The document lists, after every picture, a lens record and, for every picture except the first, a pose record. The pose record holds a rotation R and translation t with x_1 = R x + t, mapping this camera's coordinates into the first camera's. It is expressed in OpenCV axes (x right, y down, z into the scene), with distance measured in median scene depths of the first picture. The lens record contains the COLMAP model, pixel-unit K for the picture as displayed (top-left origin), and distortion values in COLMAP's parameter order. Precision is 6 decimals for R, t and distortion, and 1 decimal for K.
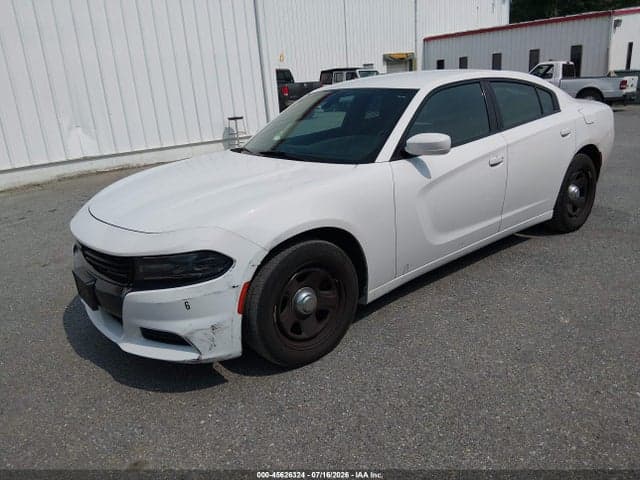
lens RADIAL K [[492.5, 0, 317.6], [0, 492.5, 247.4], [0, 0, 1]] dist [0.054778, -0.100717]
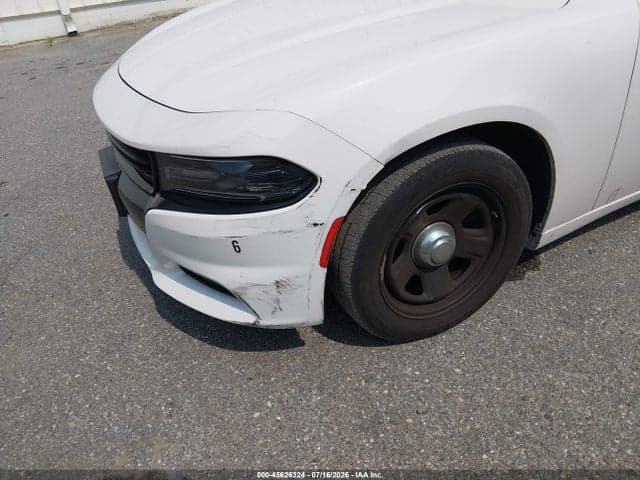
lens RADIAL K [[492.5, 0, 316.2], [0, 492.5, 236.6], [0, 0, 1]] dist [0.054778, -0.100717]
pose [[0.973727, 0.121521, -0.192583, -0.056780], [-0.067878, 0.962152, 0.263925, -0.052103], [0.217367, -0.243919, 0.945122, 0.447581]]
